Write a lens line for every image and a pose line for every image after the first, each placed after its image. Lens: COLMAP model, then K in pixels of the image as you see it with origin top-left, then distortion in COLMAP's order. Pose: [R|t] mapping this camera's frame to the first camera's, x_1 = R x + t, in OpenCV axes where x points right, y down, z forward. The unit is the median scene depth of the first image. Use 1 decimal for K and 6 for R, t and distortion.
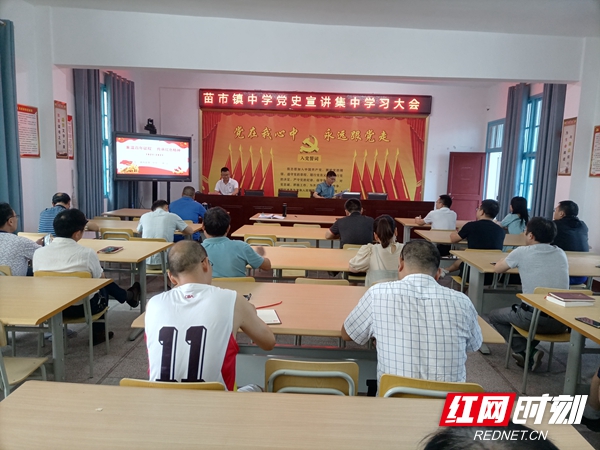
lens RADIAL K [[452.1, 0, 298.6], [0, 452.1, 227.8], [0, 0, 1]] dist [0.002341, -0.001298]
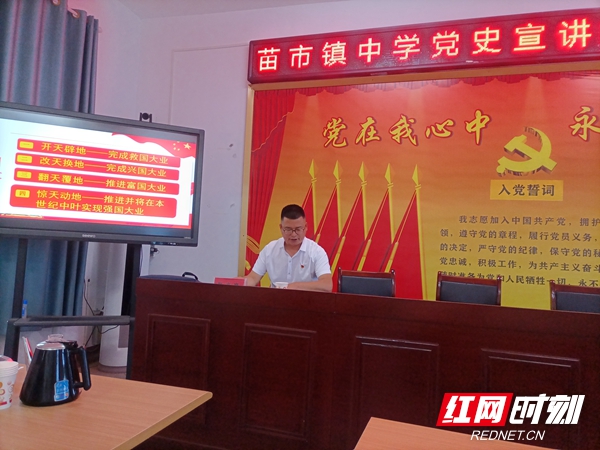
lens RADIAL K [[452.1, 0, 295.8], [0, 452.1, 227.8], [0, 0, 1]] dist [0.002341, -0.001298]
pose [[0.965112, 0.007174, -0.261739, -0.057798], [-0.052621, 0.984544, -0.167047, -0.054778], [0.256495, 0.174992, 0.950572, 0.618201]]
